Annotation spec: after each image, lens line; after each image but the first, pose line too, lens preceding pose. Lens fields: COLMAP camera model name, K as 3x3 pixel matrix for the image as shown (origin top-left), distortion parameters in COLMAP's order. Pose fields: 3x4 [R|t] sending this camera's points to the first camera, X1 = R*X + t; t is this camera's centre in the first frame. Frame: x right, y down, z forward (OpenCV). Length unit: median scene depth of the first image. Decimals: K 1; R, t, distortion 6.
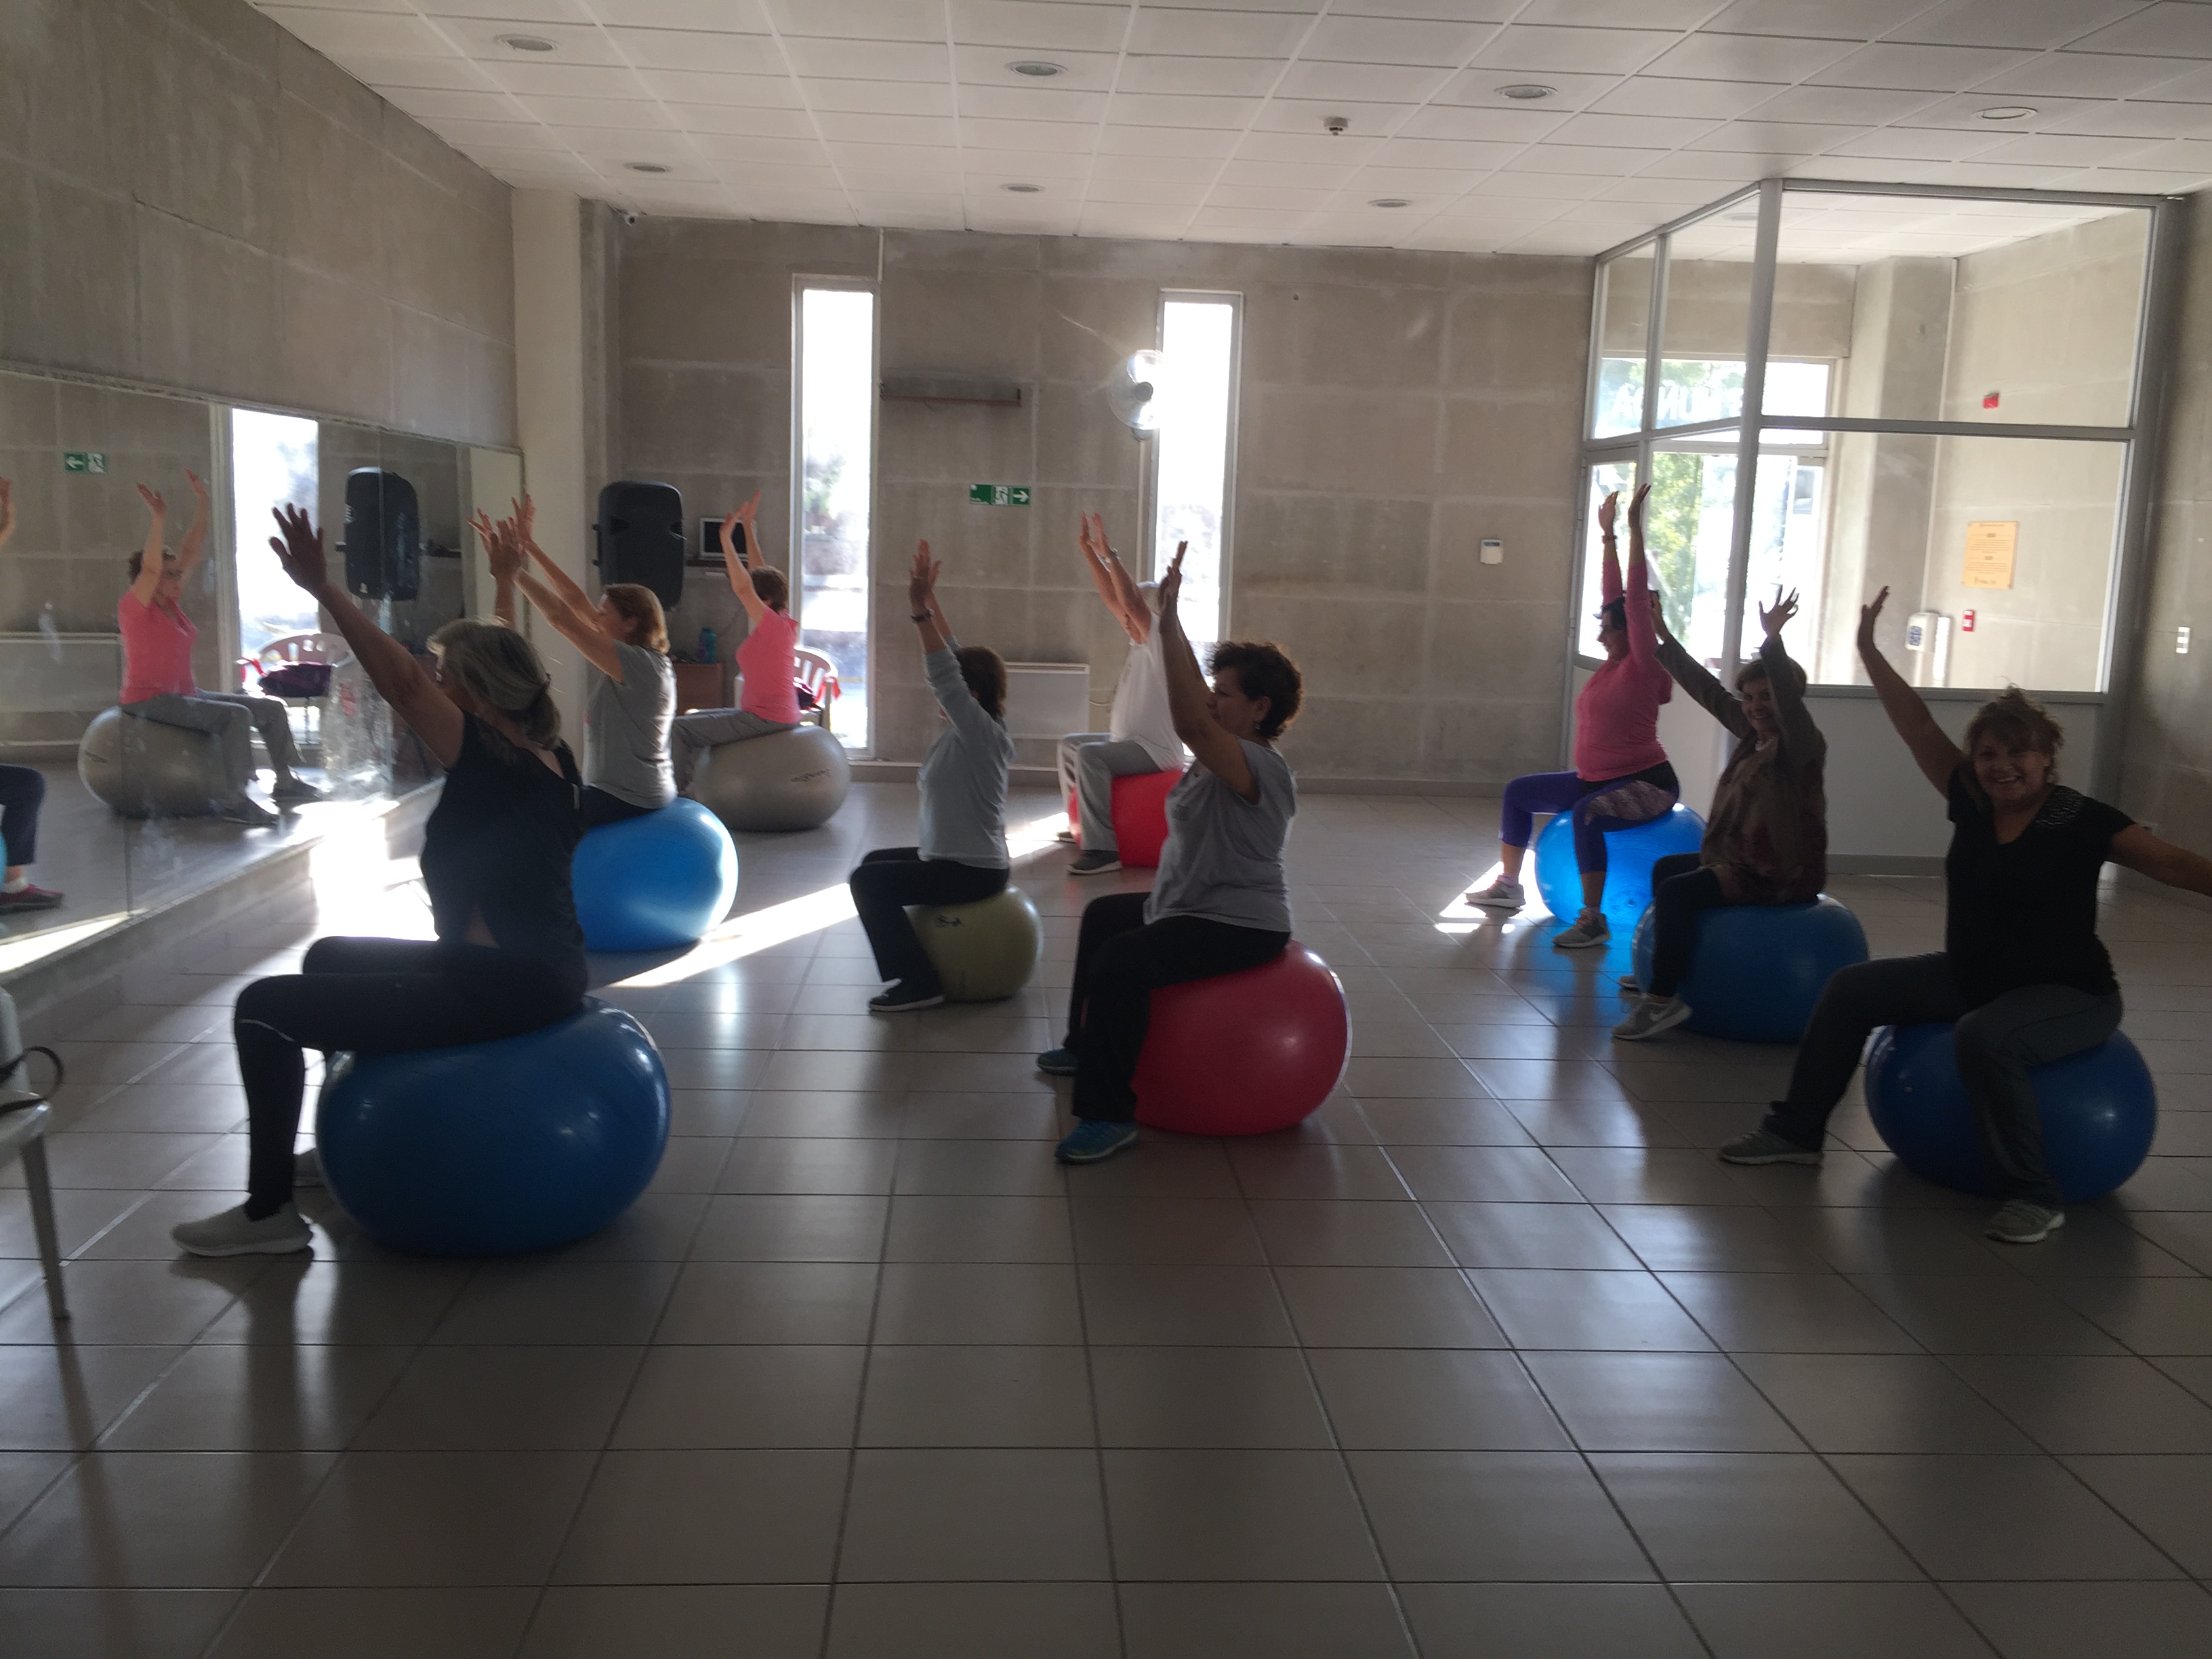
lens RADIAL K [[1853.0, 0, 1051.0], [0, 1853.0, 826.0], [0, 0, 1]] dist [0.088932, -0.107278]
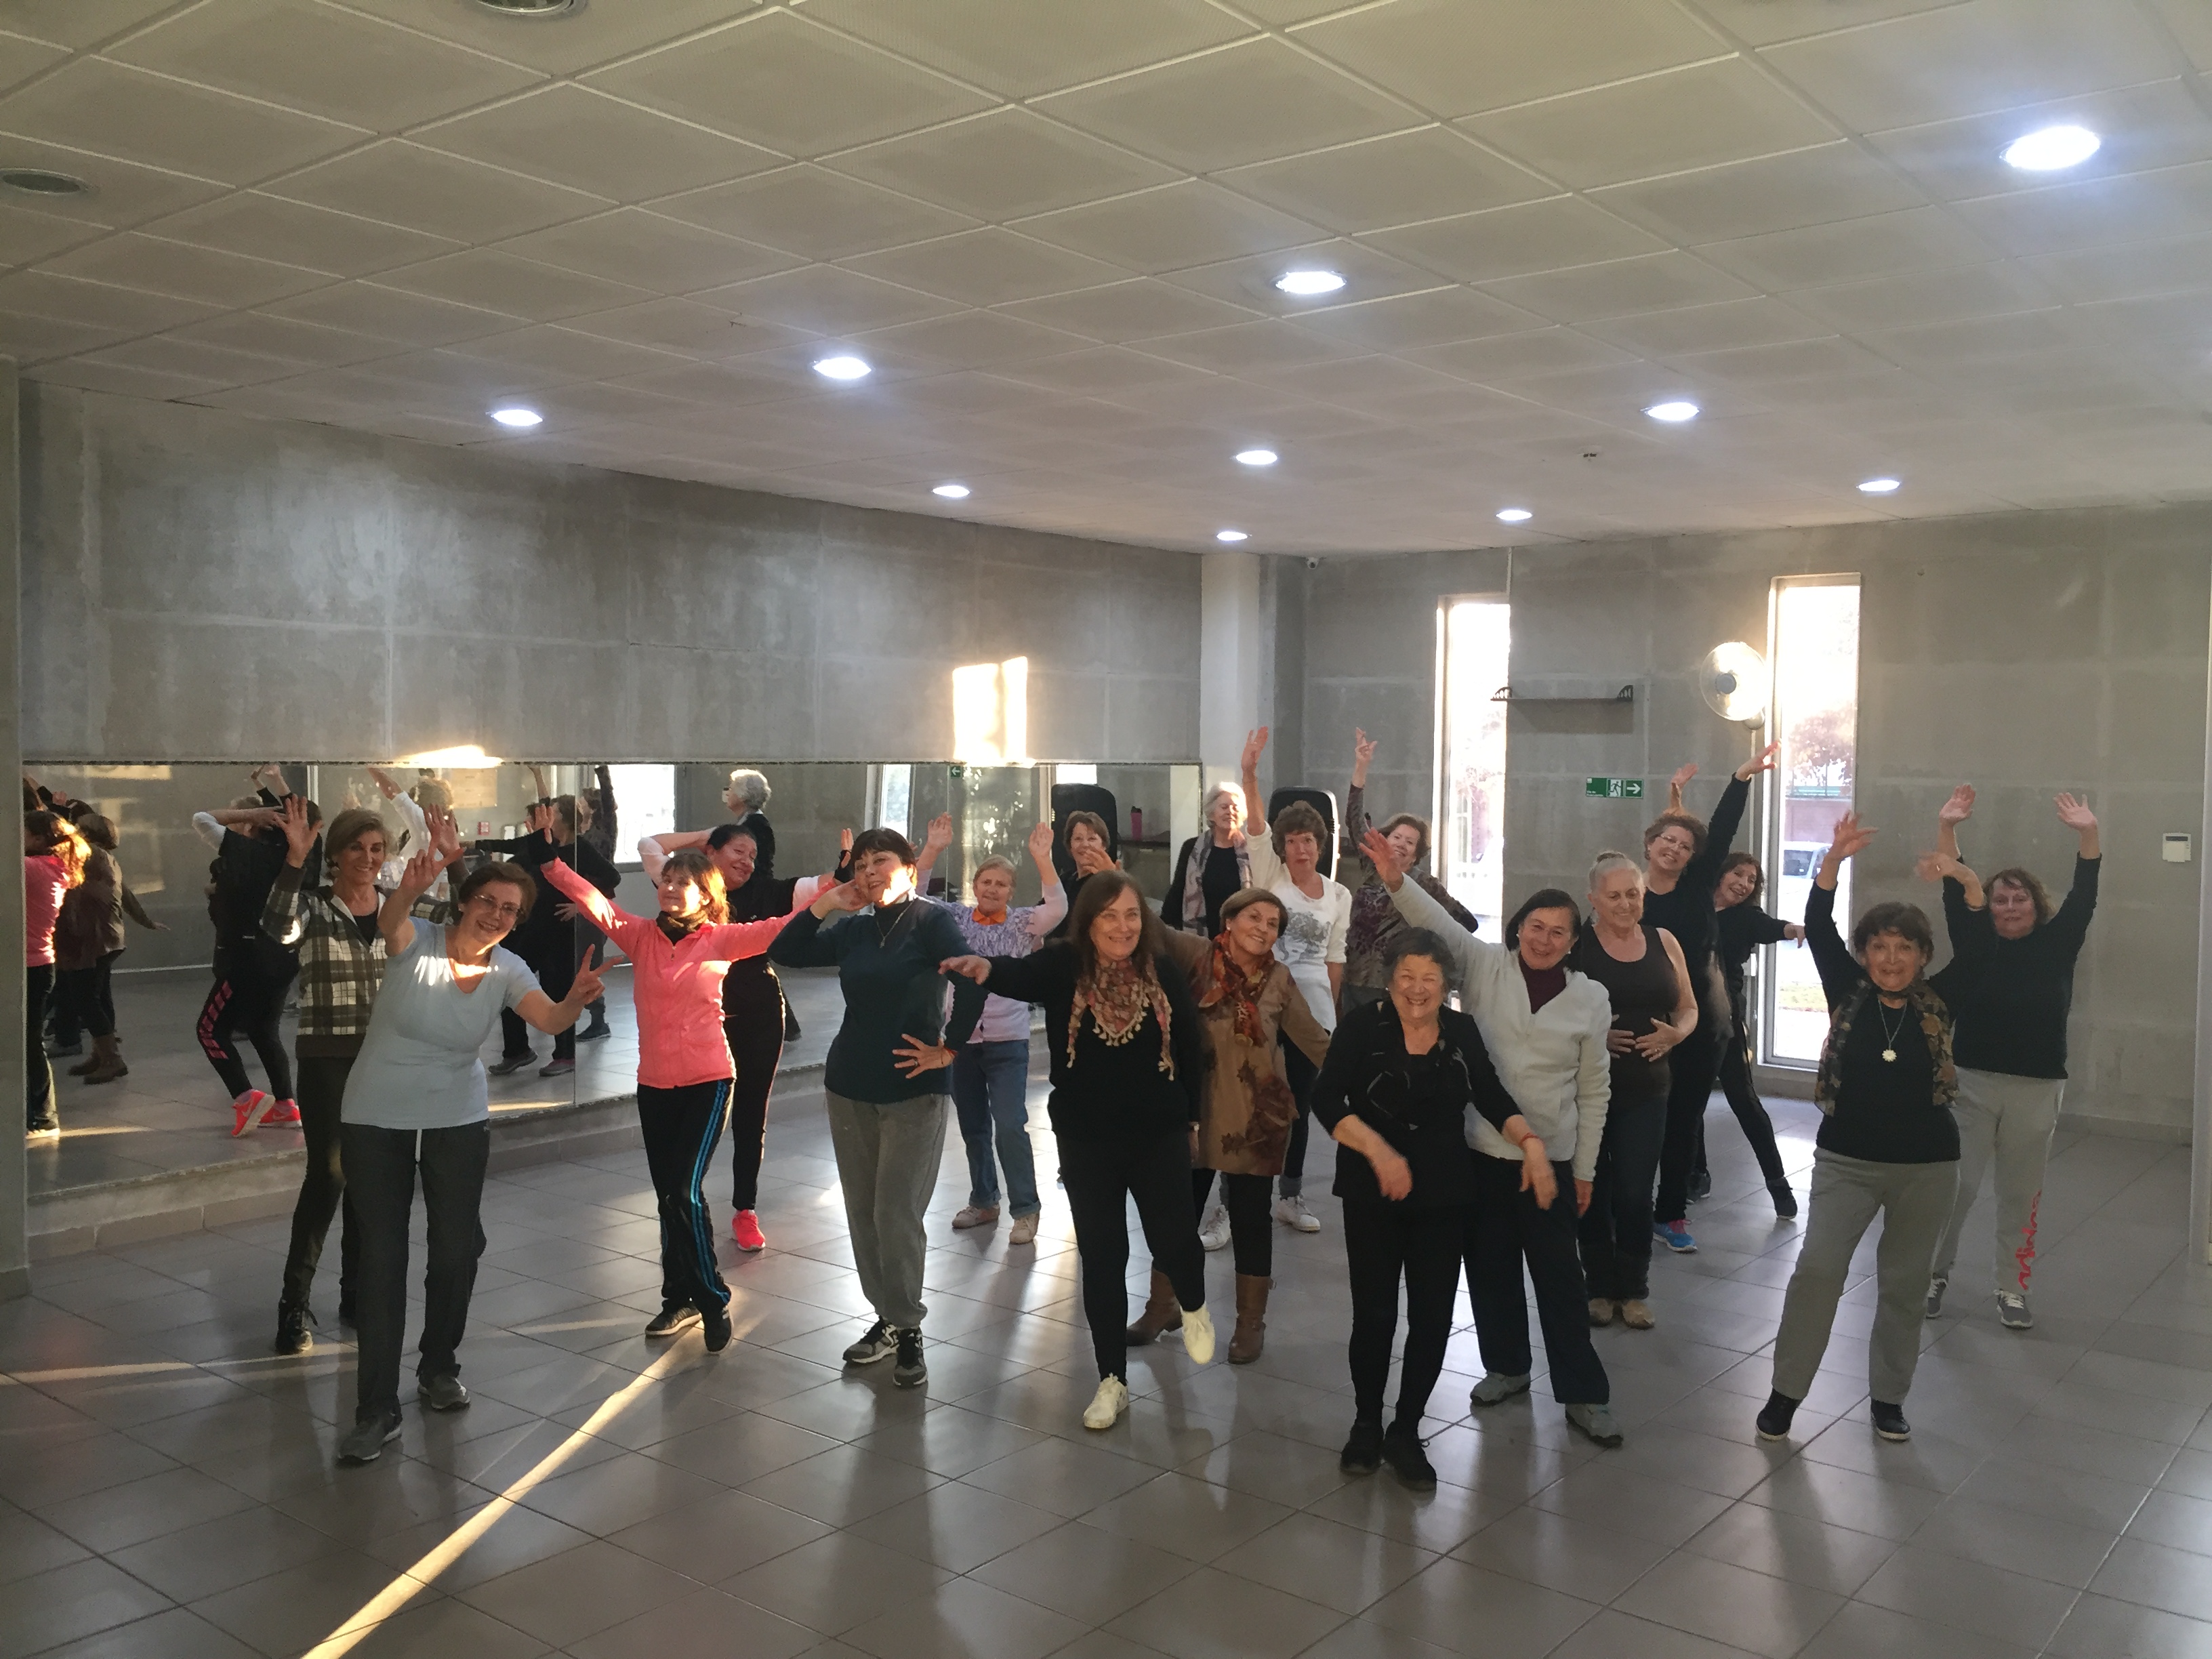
lens RADIAL K [[1853.0, 0, 1107.0], [0, 1853.0, 843.0], [0, 0, 1]] dist [0.088932, -0.107278]
pose [[0.755718, 0.006592, -0.654864, 0.434485], [-0.087216, 0.992055, -0.090662, -0.032052], [0.649063, 0.125630, 0.750289, 0.060382]]
